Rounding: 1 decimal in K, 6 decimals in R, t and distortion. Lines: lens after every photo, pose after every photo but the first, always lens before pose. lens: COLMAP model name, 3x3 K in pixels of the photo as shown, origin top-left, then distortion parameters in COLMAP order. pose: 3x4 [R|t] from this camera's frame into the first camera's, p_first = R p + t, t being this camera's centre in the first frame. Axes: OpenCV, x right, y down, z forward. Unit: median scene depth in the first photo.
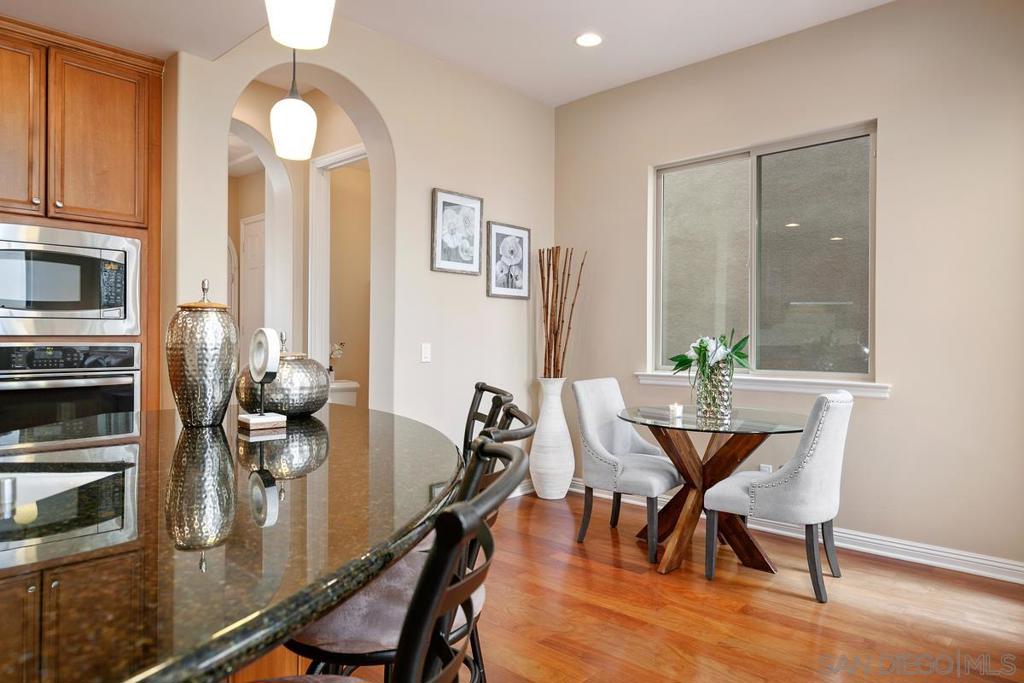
lens RADIAL K [[653.7, 0, 512.9], [0, 653.7, 339.8], [0, 0, 1]] dist [0.002880, -0.003172]
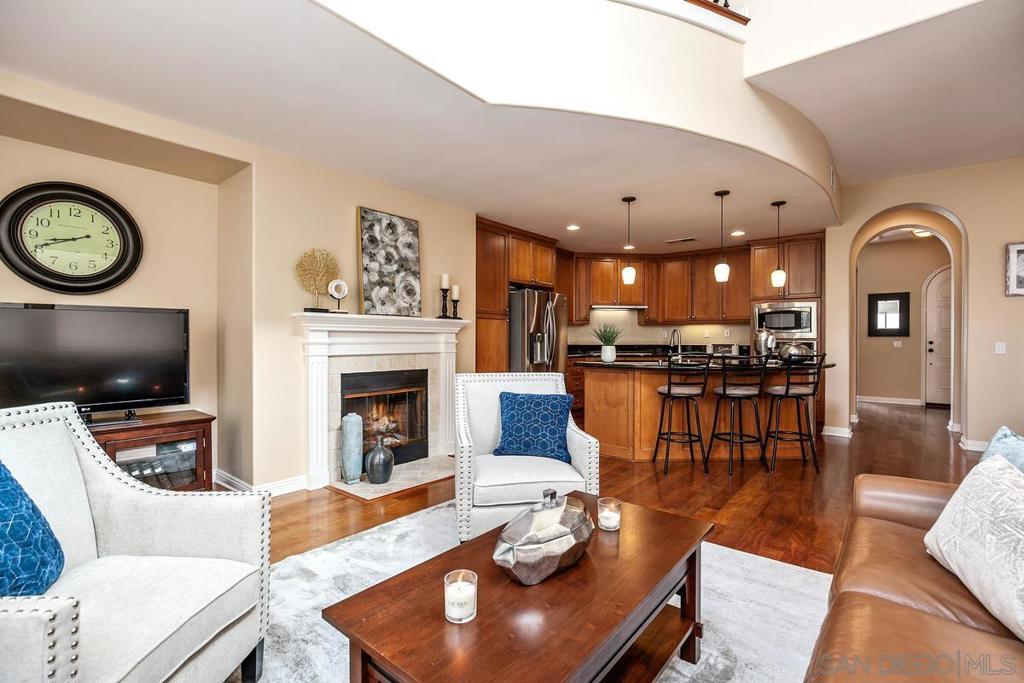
lens RADIAL K [[466.7, 0, 514.7], [0, 466.7, 339.9], [0, 0, 1]] dist [-0.015332, 0.004788]
pose [[0.067655, -0.002261, -0.997706, 1.142958], [-0.003845, 0.999989, -0.002527, 0.008601], [0.997701, 0.004007, 0.067646, -0.321324]]
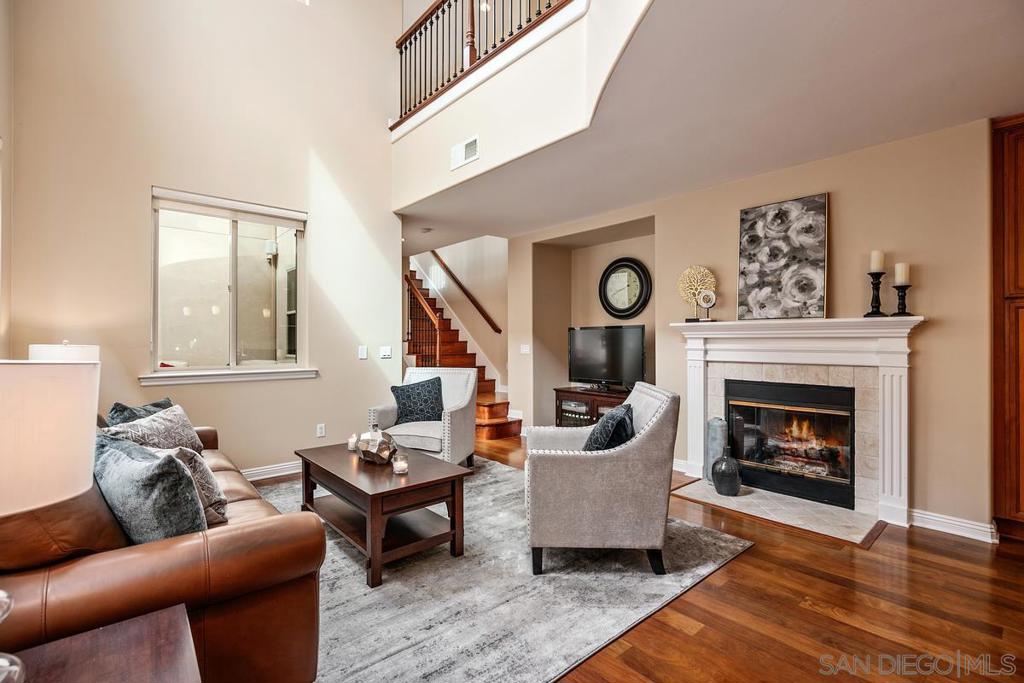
lens RADIAL K [[466.7, 0, 515.9], [0, 466.7, 339.6], [0, 0, 1]] dist [-0.015332, 0.004788]
pose [[-0.994871, -0.000835, 0.101151, 0.380023], [-0.000670, 0.999998, 0.001671, -0.011502], [-0.101152, 0.001594, -0.994870, 0.561834]]
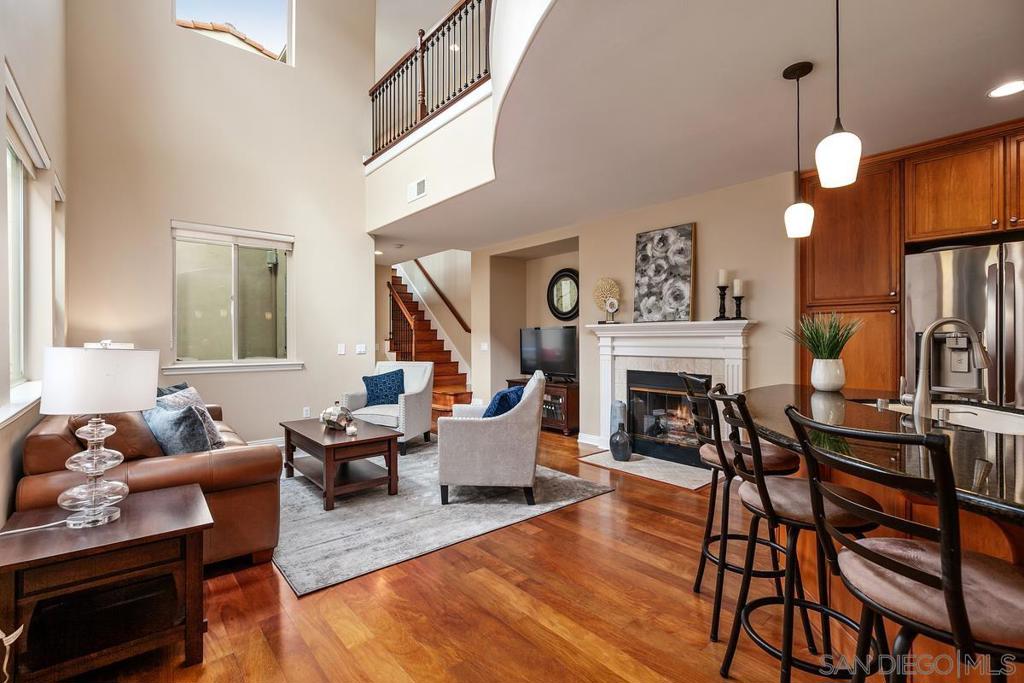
lens RADIAL K [[466.7, 0, 515.6], [0, 466.7, 339.4], [0, 0, 1]] dist [-0.015332, 0.004788]
pose [[-0.993257, 0.001185, 0.115929, 0.149765], [0.001651, 0.999991, 0.003916, -0.011931], [-0.115923, 0.004081, -0.993250, 0.831166]]
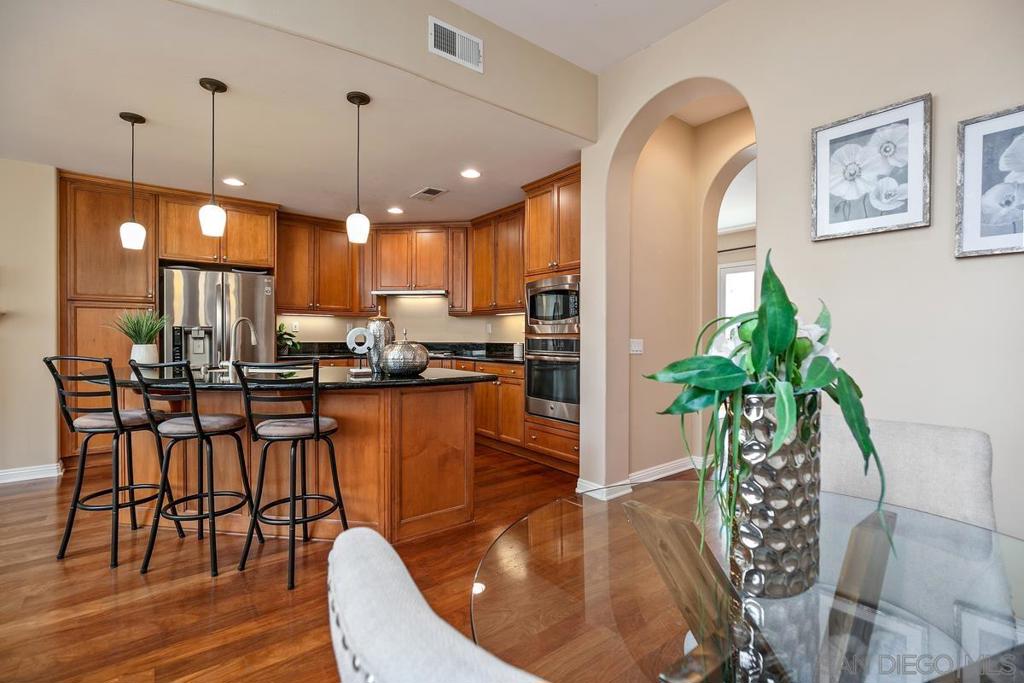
lens RADIAL K [[466.7, 0, 516.1], [0, 466.7, 340.8], [0, 0, 1]] dist [-0.015332, 0.004788]
pose [[-0.154400, 0.006211, -0.987989, 0.566075], [-0.004884, 0.999963, 0.007049, 0.004819], [0.987996, 0.005914, -0.154364, 0.947631]]
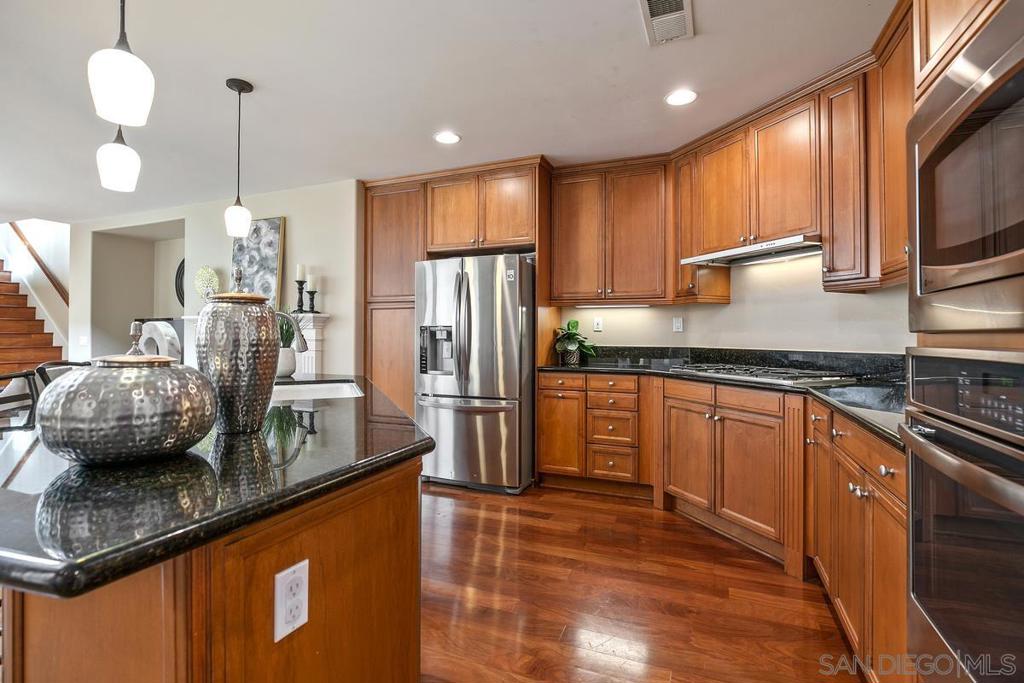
lens RADIAL K [[475.1, 0, 521.9], [0, 475.1, 330.2], [0, 0, 1]] dist [-0.019280, 0.004016]
pose [[-0.931988, -0.005087, -0.362453, -0.338838], [-0.003091, 0.999977, -0.006086, -0.005774], [0.362476, -0.004552, -0.931982, 0.966498]]
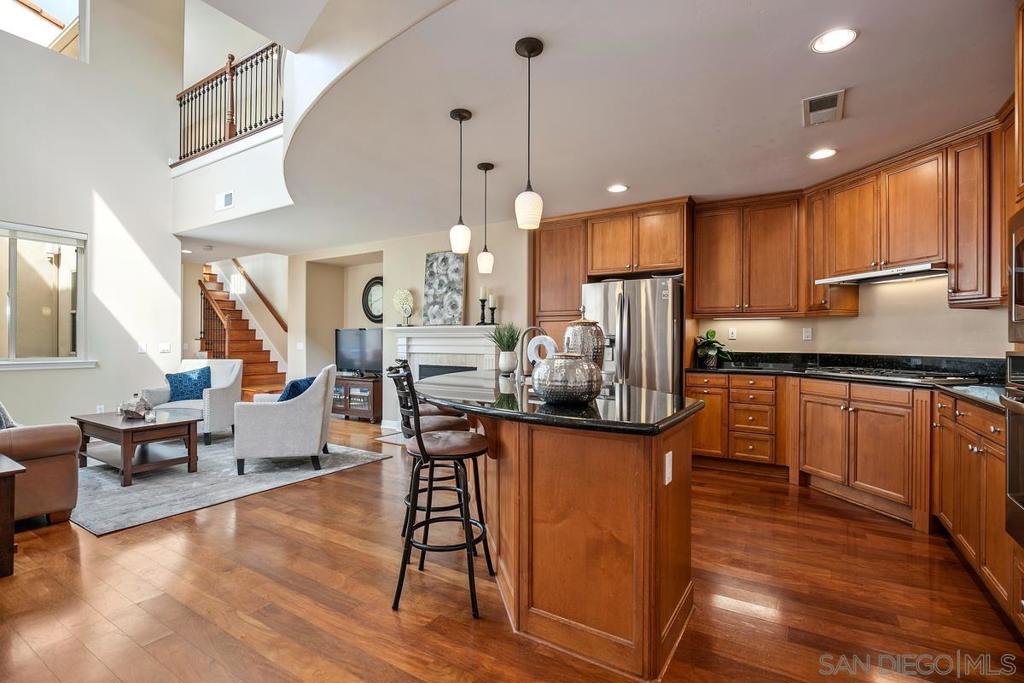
lens RADIAL K [[475.1, 0, 515.1], [0, 475.1, 341.7], [0, 0, 1]] dist [-0.019280, 0.004016]
pose [[-0.981666, -0.005126, -0.190539, -0.043546], [-0.005743, 0.999980, 0.002686, -0.004435], [0.190521, 0.003731, -0.981676, 1.184415]]
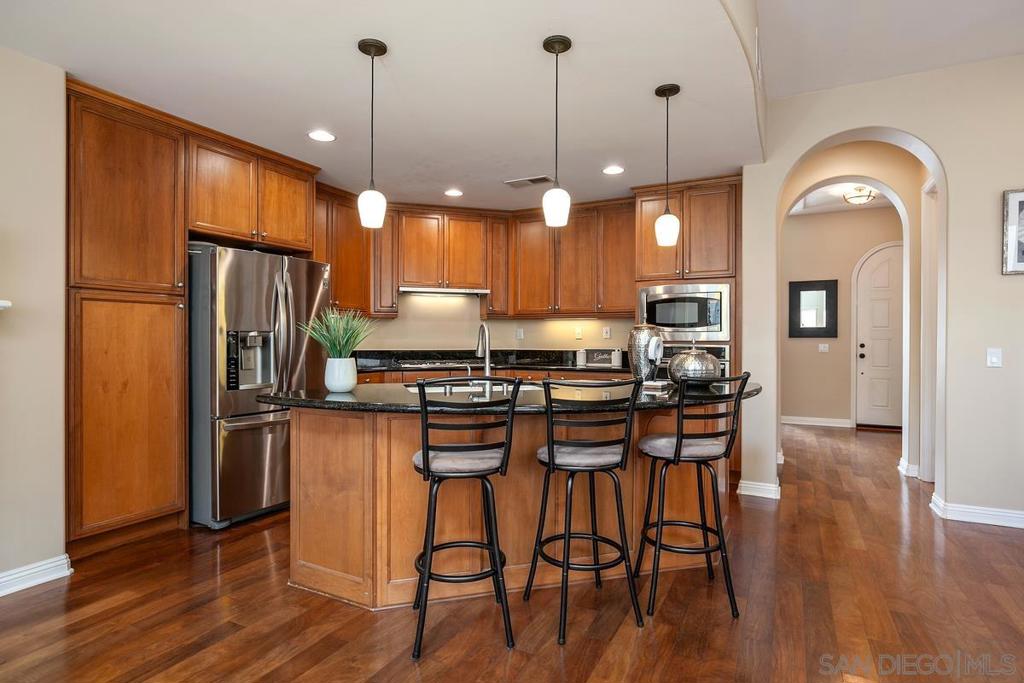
lens RADIAL K [[536.2, 0, 517.6], [0, 536.2, 340.3], [0, 0, 1]] dist [-0.008828, 0.000135]
pose [[0.270172, -0.001071, -0.962811, 0.573828], [-0.003795, 0.999990, -0.002177, -0.002977], [0.962804, 0.004242, 0.270166, 0.096103]]
